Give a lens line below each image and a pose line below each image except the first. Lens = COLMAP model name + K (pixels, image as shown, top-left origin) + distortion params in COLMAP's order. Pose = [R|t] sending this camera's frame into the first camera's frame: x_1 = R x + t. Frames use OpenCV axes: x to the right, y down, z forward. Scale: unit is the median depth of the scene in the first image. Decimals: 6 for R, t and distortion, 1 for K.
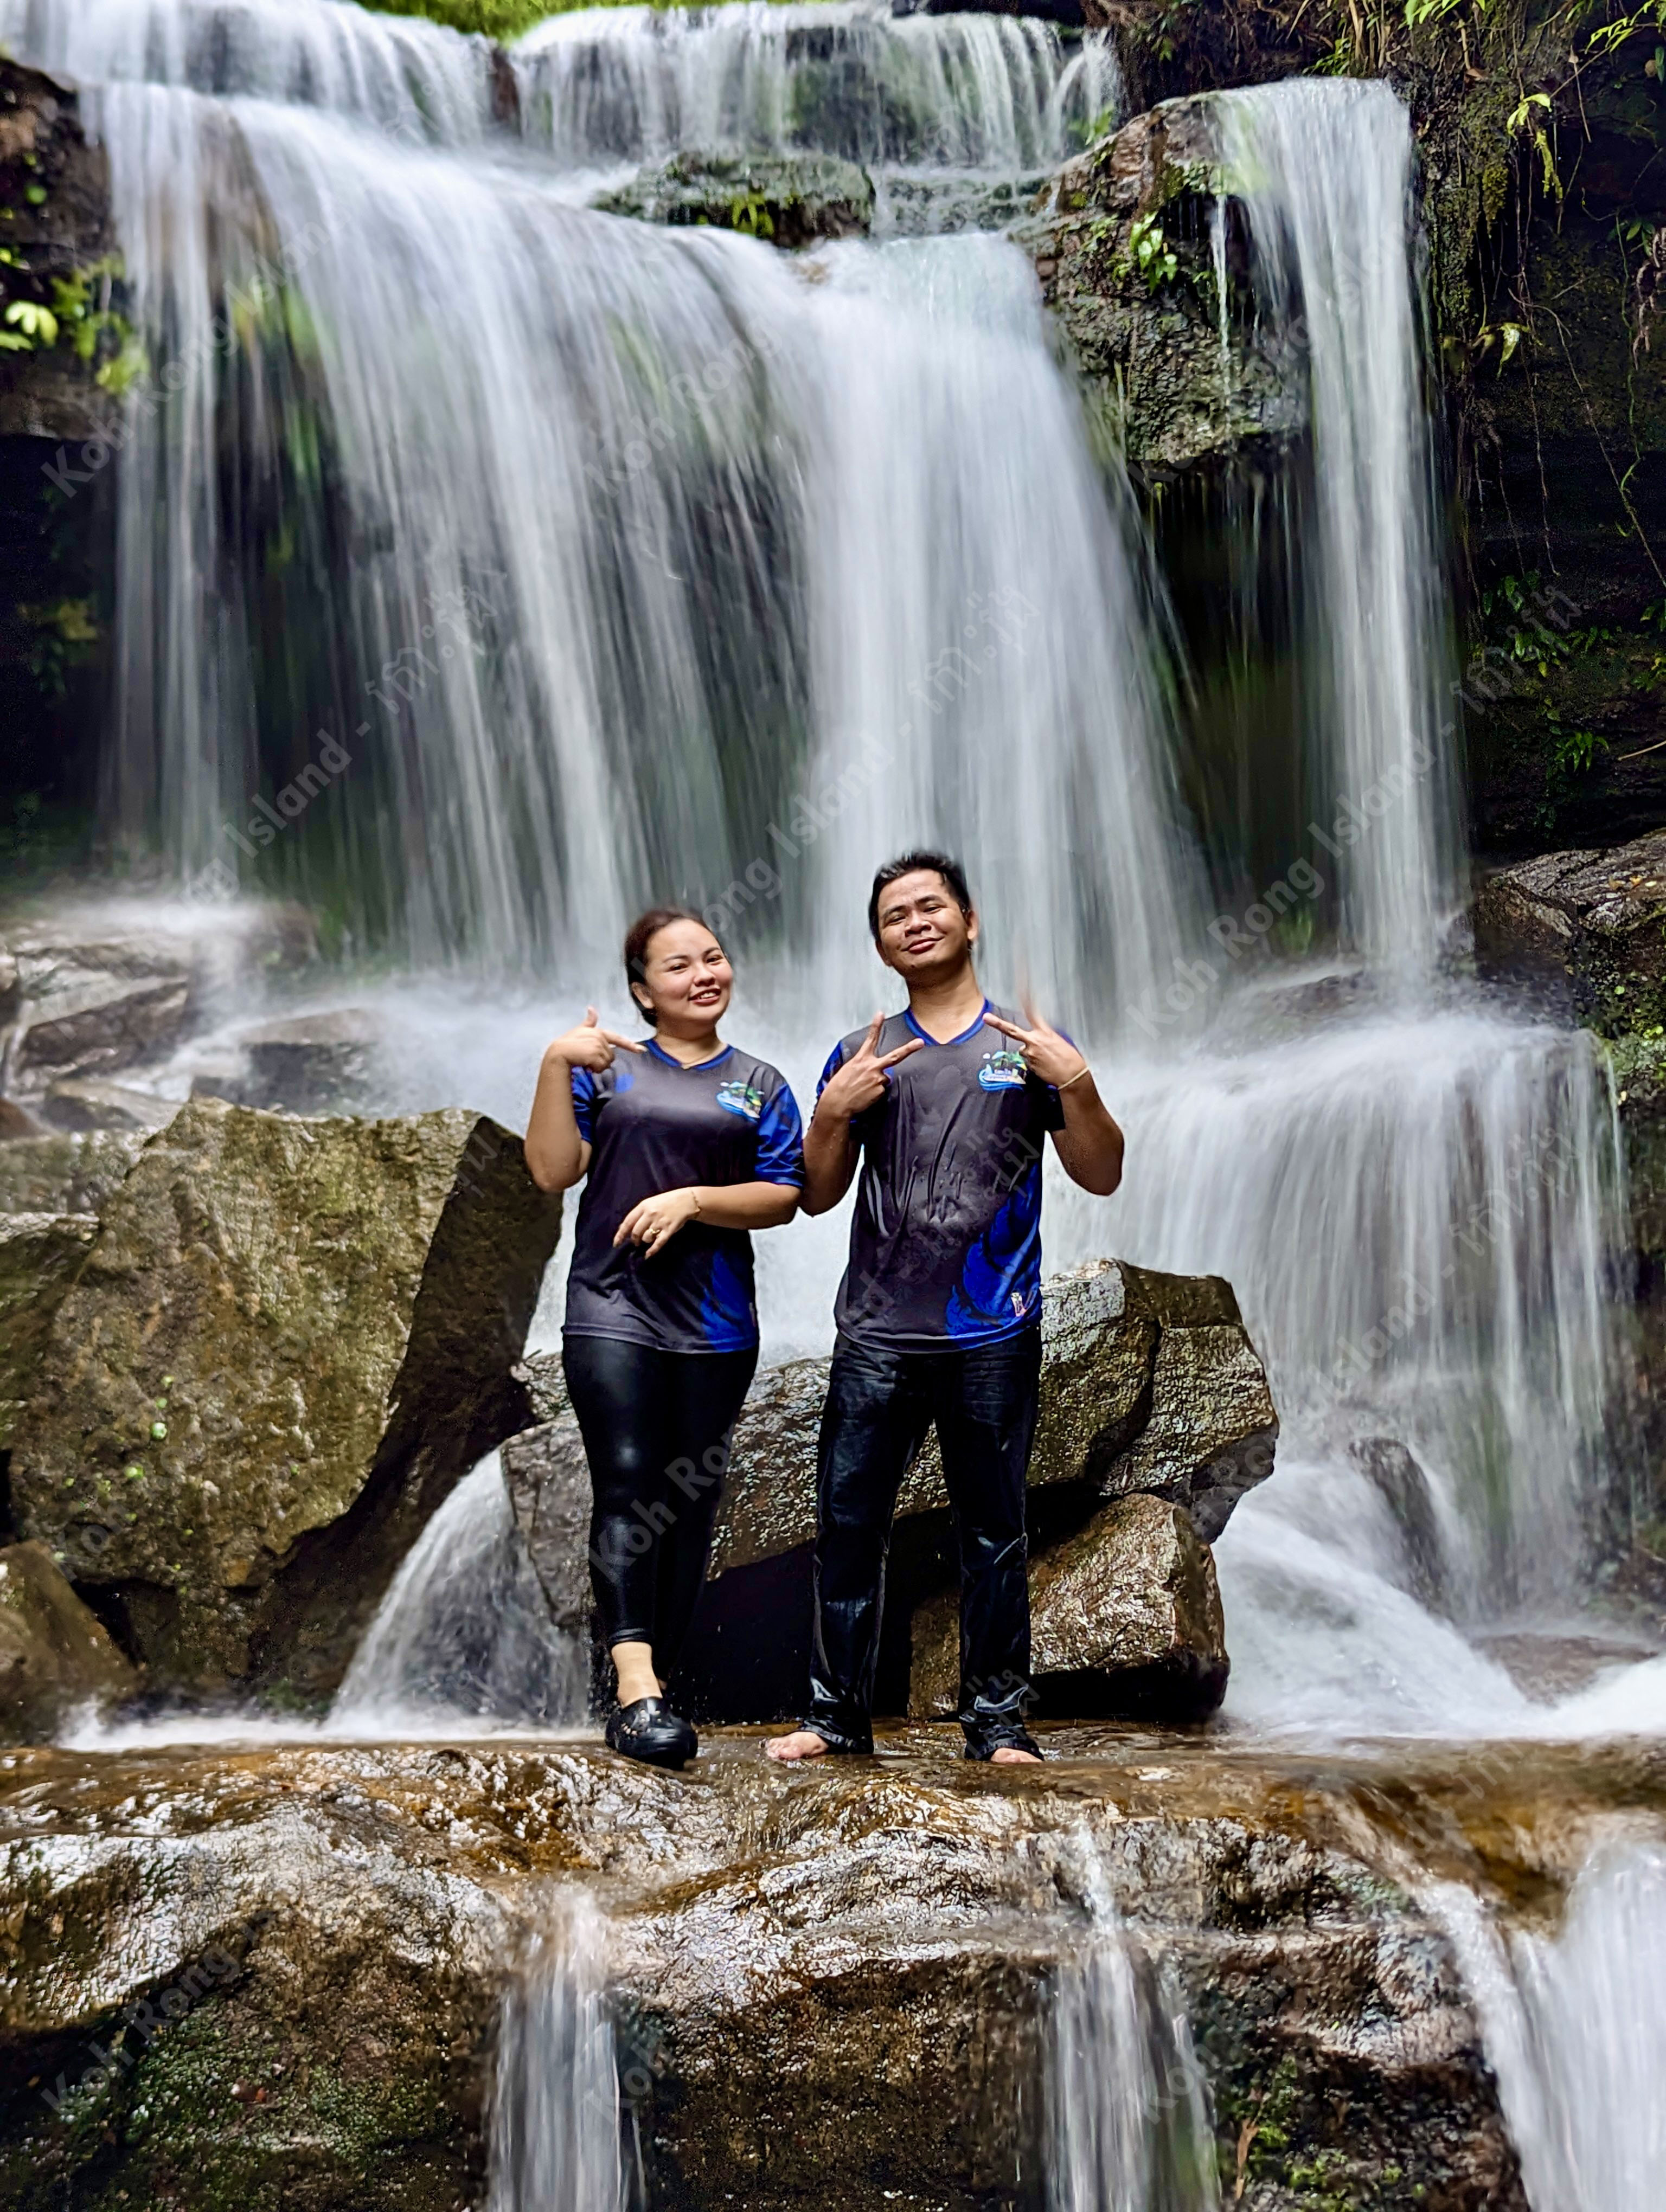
lens RADIAL K [[3244.8, 0, 898.1], [0, 3244.8, 1120.7], [0, 0, 1]] dist [0.143629, -0.548399]
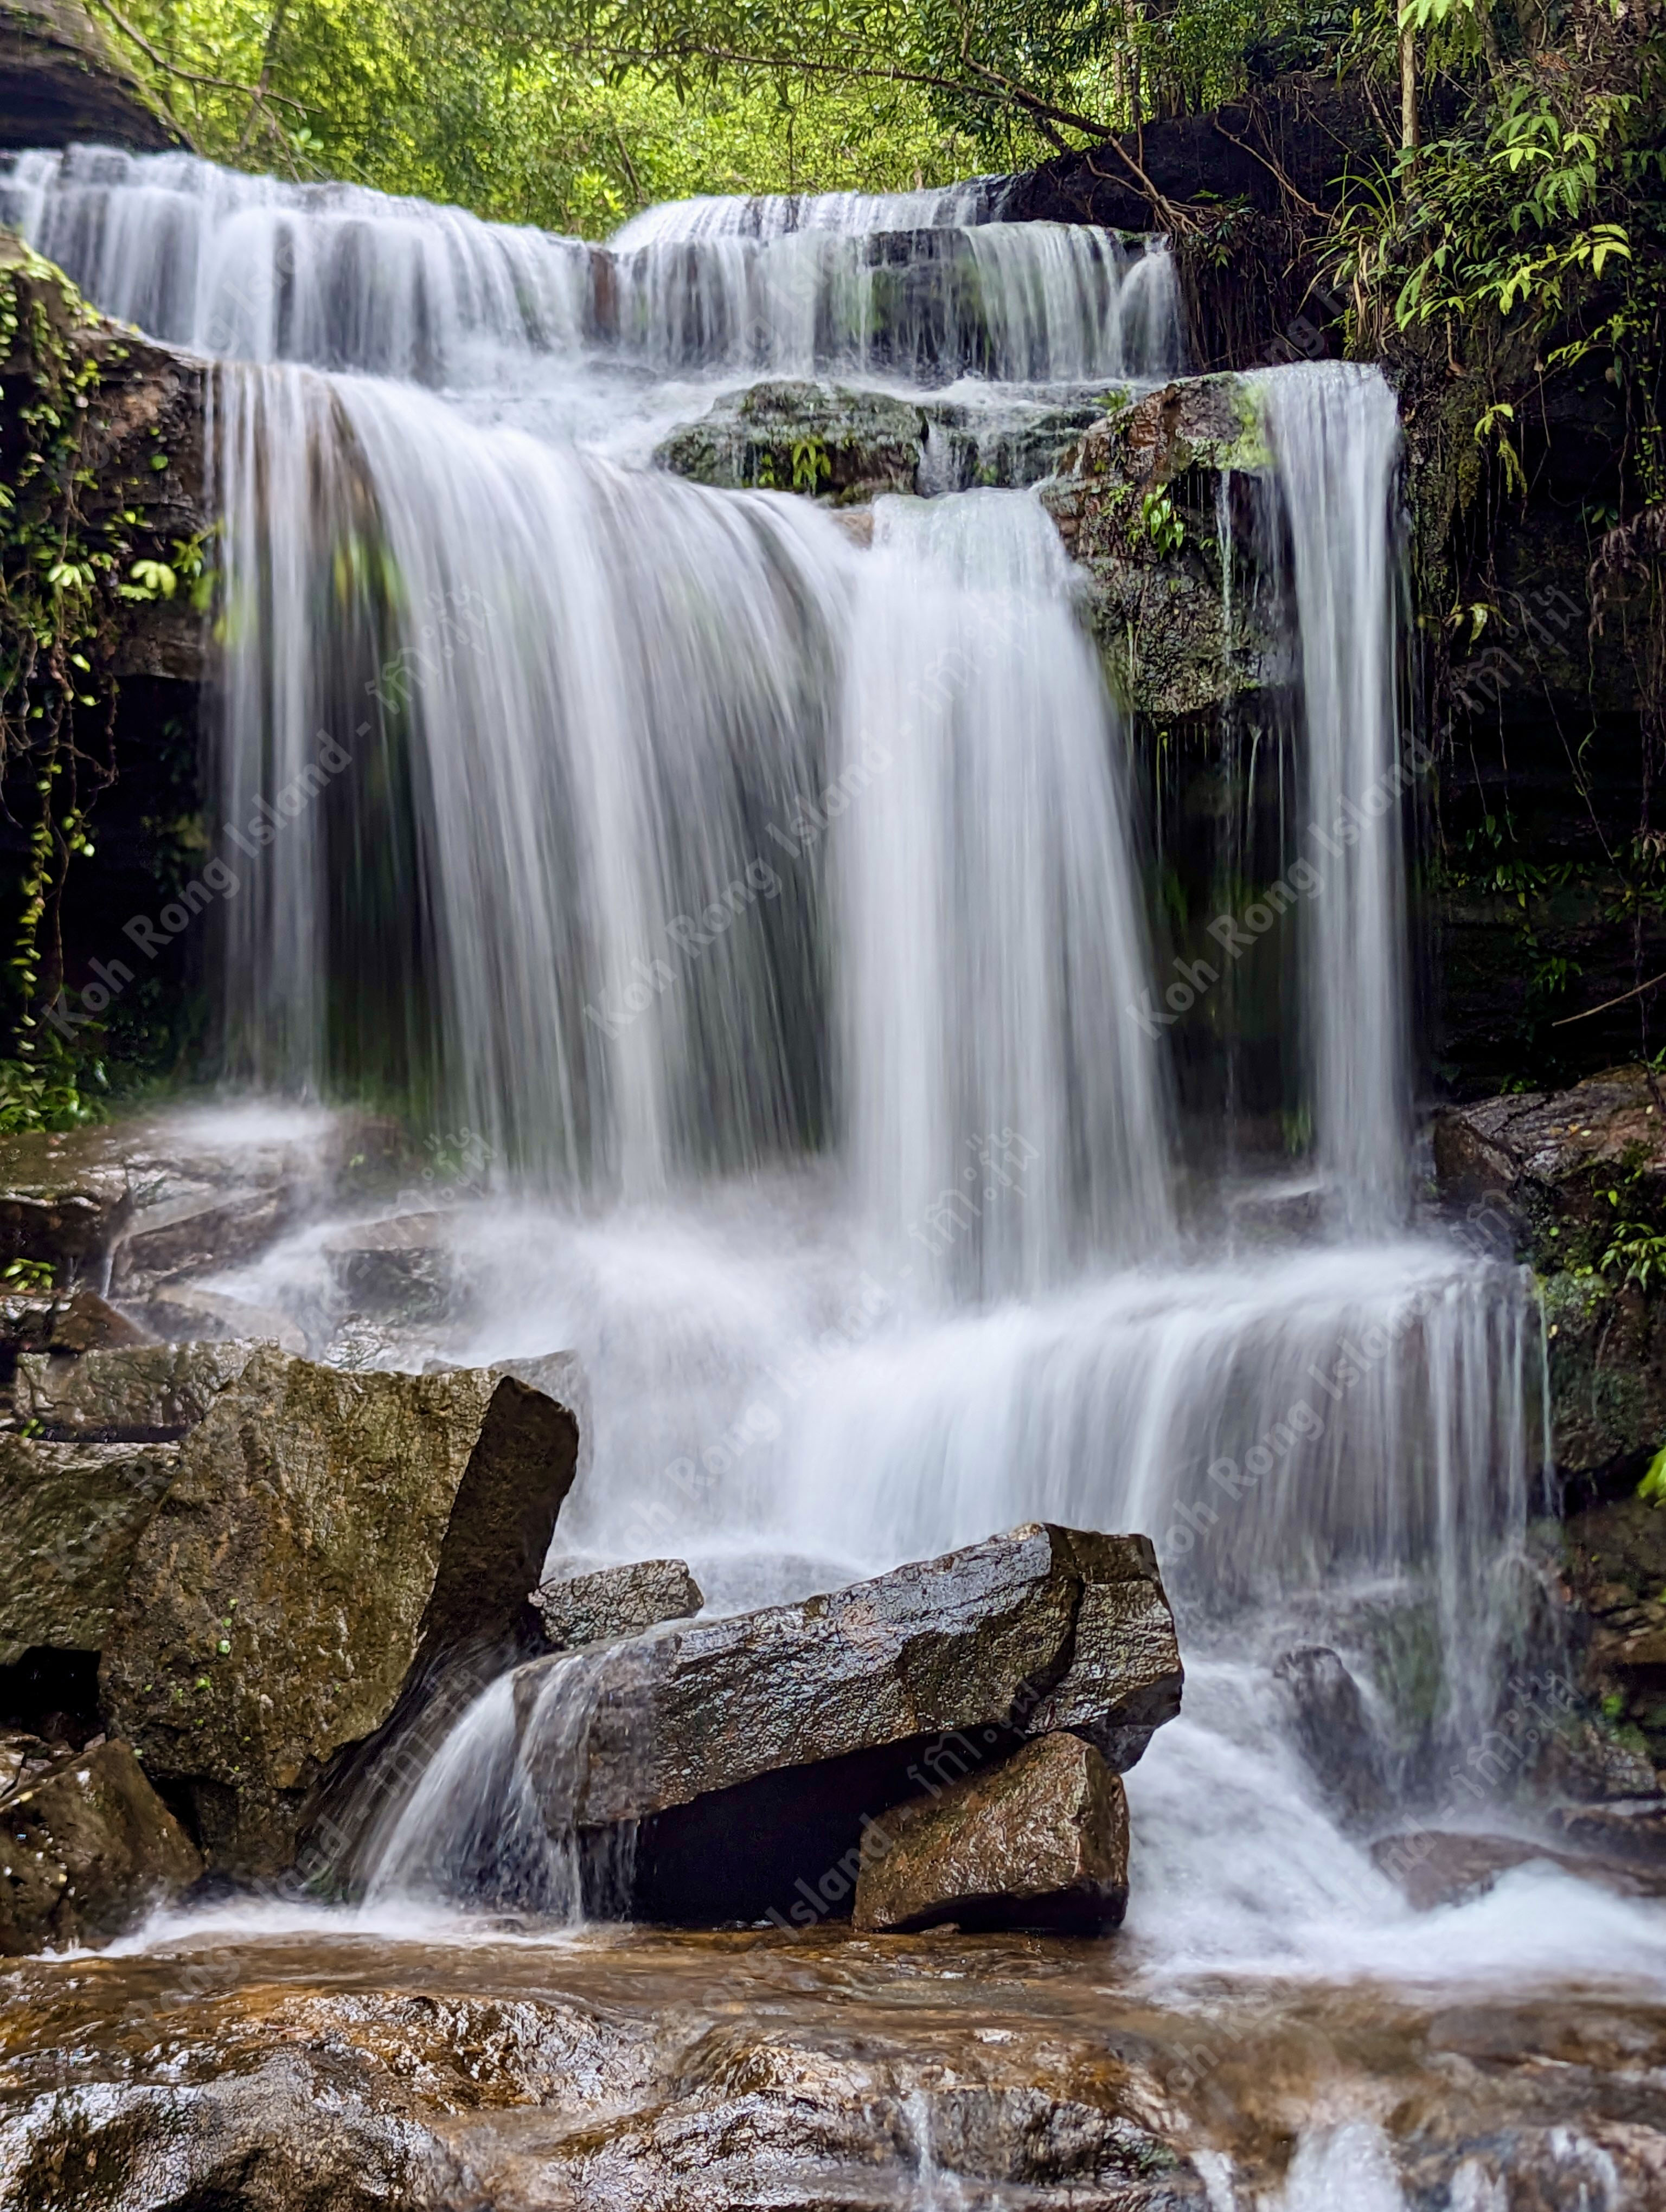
lens RADIAL K [[3244.9, 0, 876.9], [0, 3244.9, 1111.5], [0, 0, 1]] dist [0.079885, -0.133381]
pose [[0.998635, 0.012295, -0.050768, 0.062451], [-0.012664, 0.999896, -0.006939, -0.091794], [0.050678, 0.007573, 0.998686, -0.147460]]
